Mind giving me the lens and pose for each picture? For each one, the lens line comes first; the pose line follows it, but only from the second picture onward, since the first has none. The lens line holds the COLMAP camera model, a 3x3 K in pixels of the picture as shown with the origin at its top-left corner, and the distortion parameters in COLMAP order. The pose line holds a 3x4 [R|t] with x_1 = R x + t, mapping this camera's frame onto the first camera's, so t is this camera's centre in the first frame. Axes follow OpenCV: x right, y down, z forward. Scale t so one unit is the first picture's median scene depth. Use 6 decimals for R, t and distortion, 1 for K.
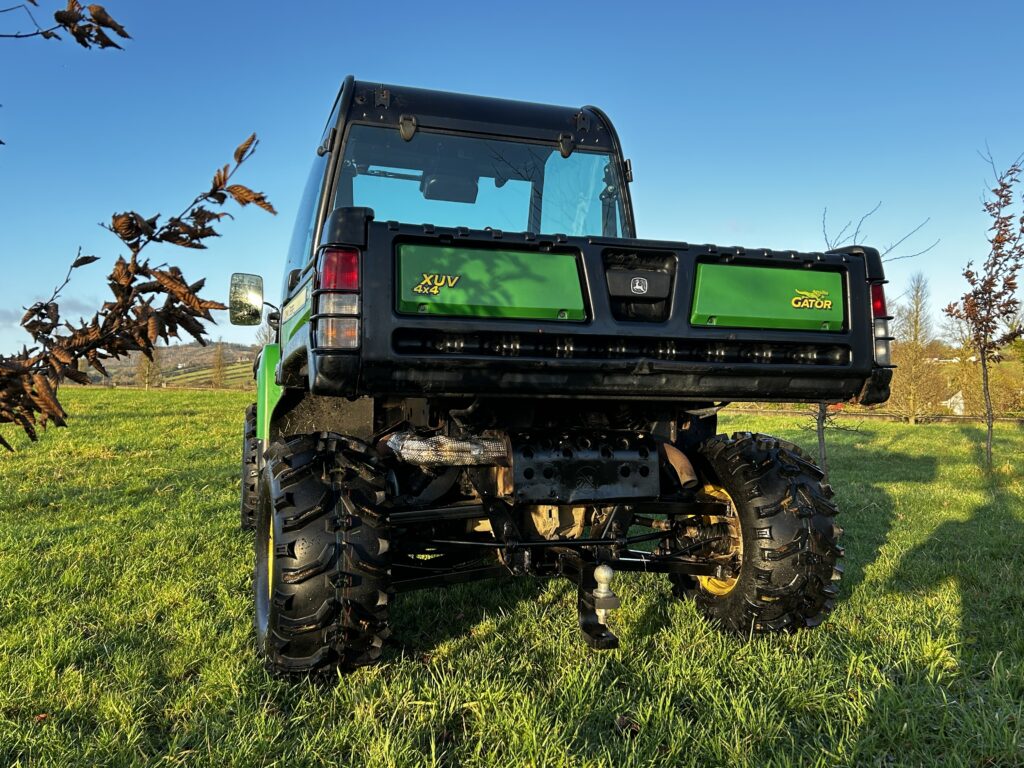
lens RADIAL K [[879.2, 0, 512.0], [0, 879.2, 384.0], [0, 0, 1]] dist [-0.006130, 0.004253]
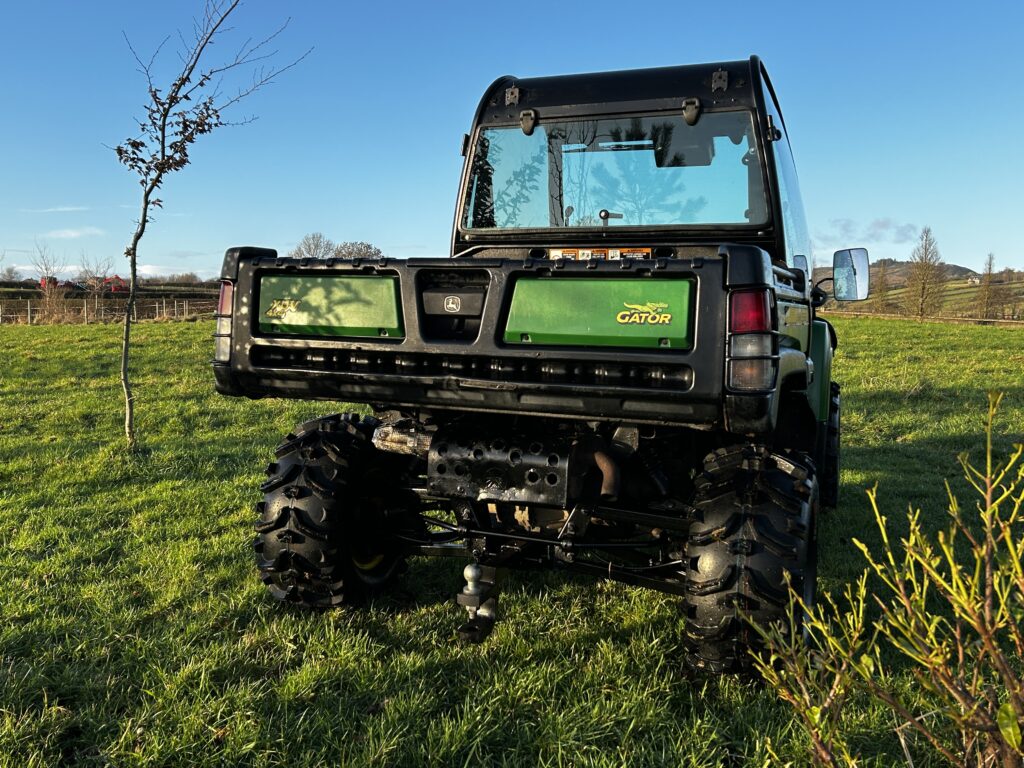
lens RADIAL K [[917.5, 0, 506.4], [0, 917.5, 369.0], [0, 0, 1]] dist [0.110560, -0.255888]
pose [[0.750856, 0.047052, -0.658788, 0.873426], [-0.004465, 0.997798, 0.066176, -0.103400], [0.660451, -0.046747, 0.749413, 0.208226]]
